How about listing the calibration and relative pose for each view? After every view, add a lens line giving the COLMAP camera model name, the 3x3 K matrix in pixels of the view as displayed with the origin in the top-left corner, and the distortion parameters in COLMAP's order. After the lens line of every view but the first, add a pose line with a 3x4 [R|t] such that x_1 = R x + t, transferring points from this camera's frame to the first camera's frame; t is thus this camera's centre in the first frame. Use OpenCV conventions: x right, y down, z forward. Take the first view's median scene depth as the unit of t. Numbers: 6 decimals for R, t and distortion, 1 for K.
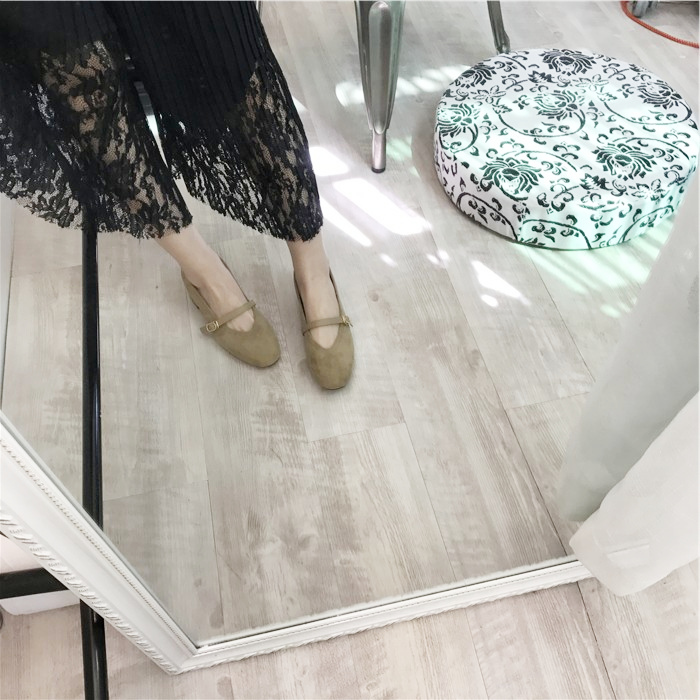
lens RADIAL K [[777.2, 0, 367.7], [0, 777.2, 332.1], [0, 0, 1]] dist [-0.005503, 0.000000]
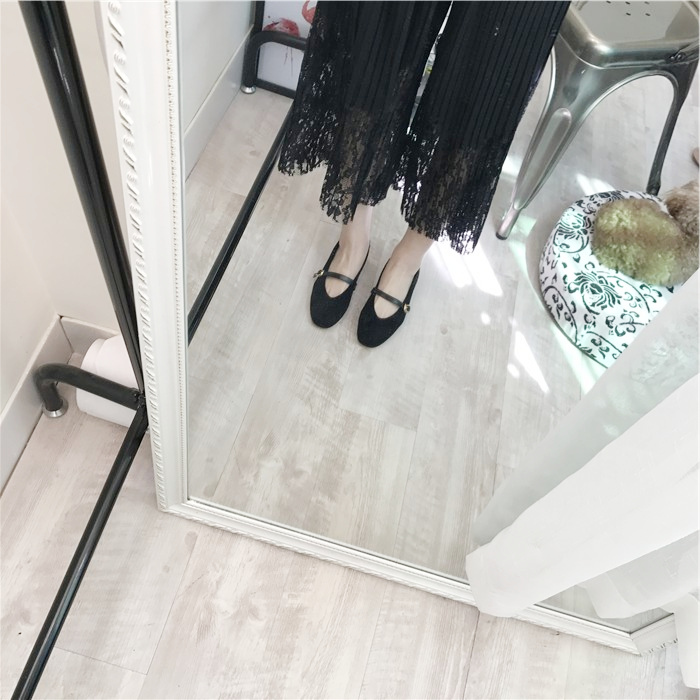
lens RADIAL K [[777.2, 0, 350.3], [0, 777.2, 346.4], [0, 0, 1]] dist [-0.005503, 0.000000]
pose [[0.877768, 0.463791, -0.120089, 0.043003], [-0.466721, 0.884395, 0.004181, 0.044050], [0.108145, 0.052378, 0.992754, -0.214668]]
